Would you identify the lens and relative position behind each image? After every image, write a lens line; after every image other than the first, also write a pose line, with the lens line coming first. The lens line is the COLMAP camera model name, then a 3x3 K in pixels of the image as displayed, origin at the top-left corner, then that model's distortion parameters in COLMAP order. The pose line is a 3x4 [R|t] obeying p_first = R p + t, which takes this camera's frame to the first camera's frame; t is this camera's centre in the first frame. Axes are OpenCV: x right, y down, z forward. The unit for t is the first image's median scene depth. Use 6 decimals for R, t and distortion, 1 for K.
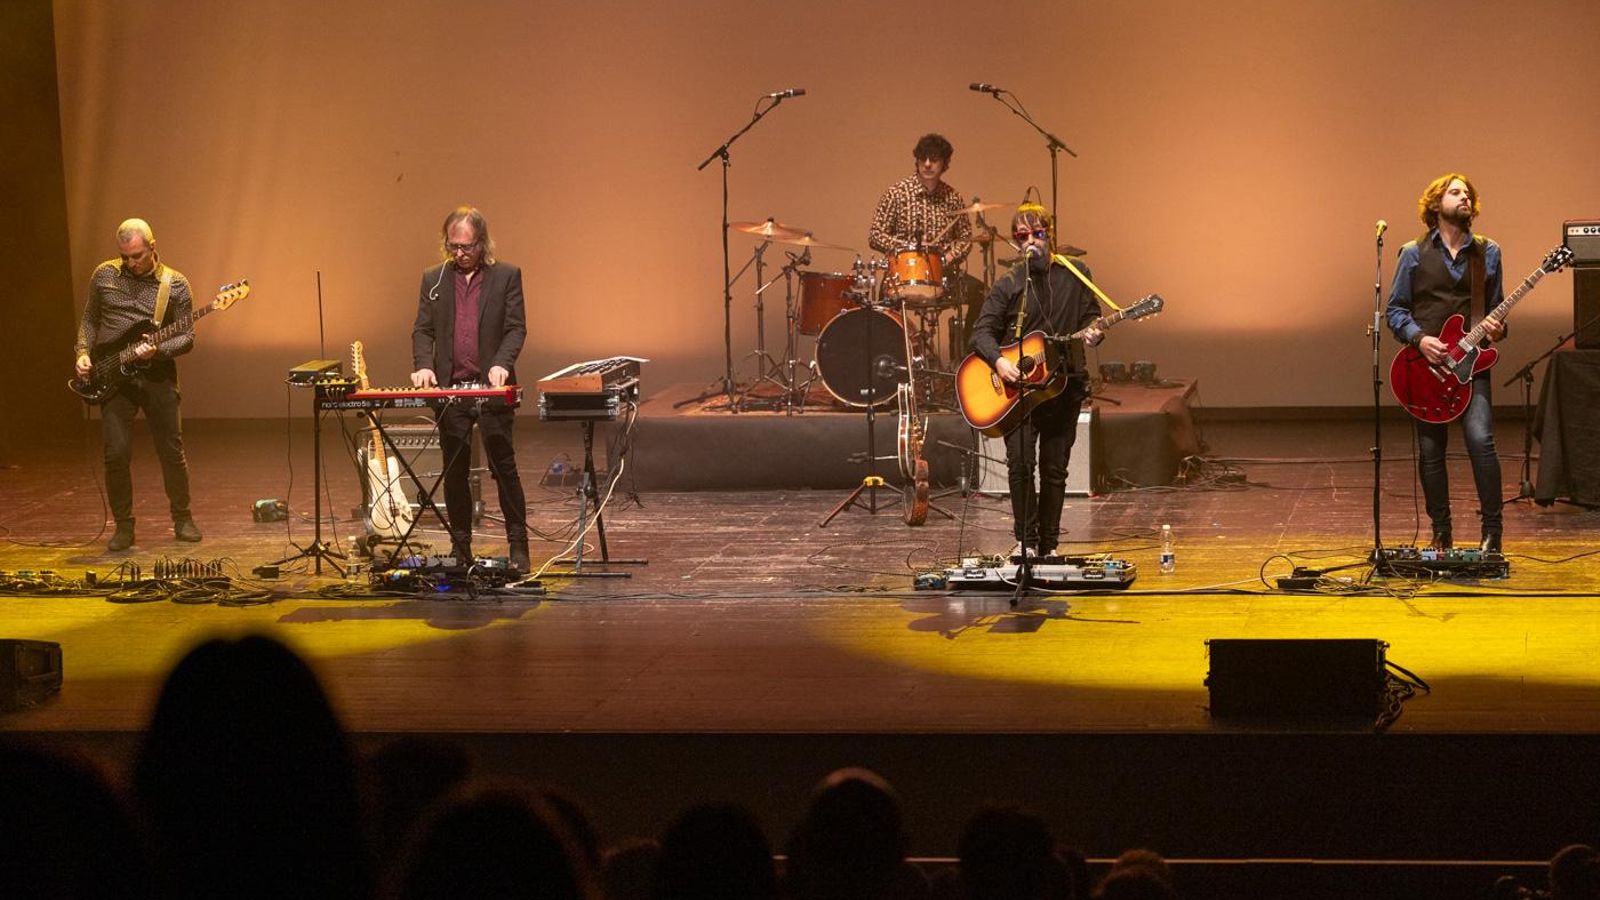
lens RADIAL K [[4678.4, 0, 810.1], [0, 4678.4, 445.9], [0, 0, 1]] dist [0.104871, 0.000000]
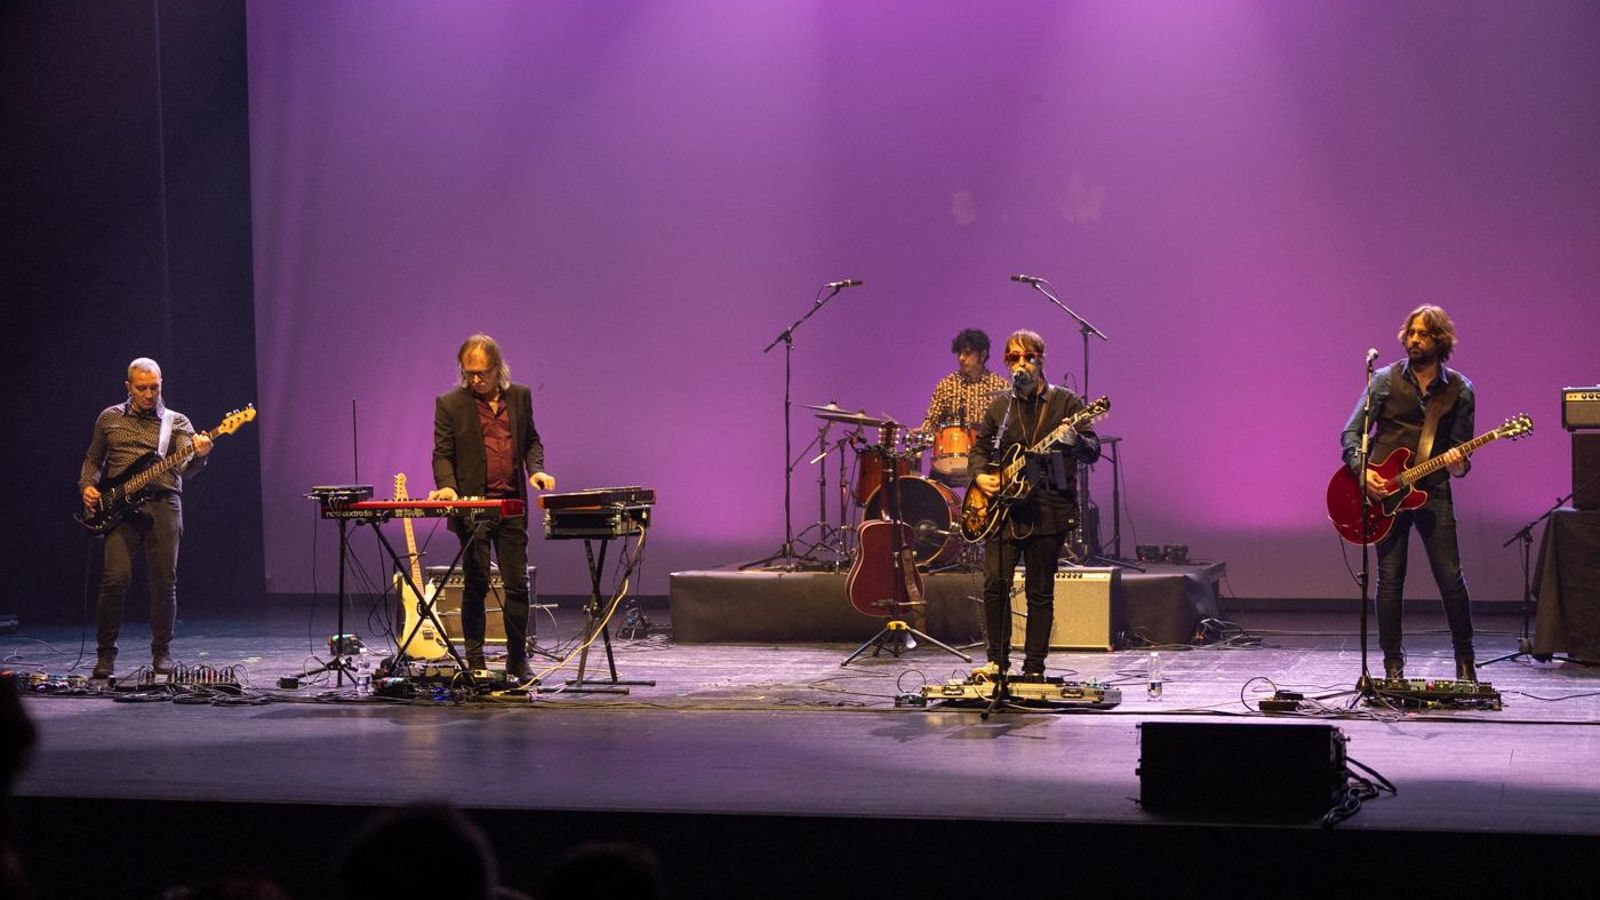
lens RADIAL K [[3098.1, 0, 825.3], [0, 3098.1, 428.1], [0, 0, 1]] dist [0.045637, 0.000000]
pose [[0.996375, 0.018603, -0.083008, 0.059554], [-0.027270, 0.994146, -0.104543, 0.040046], [0.080577, 0.106427, 0.991050, 0.329924]]
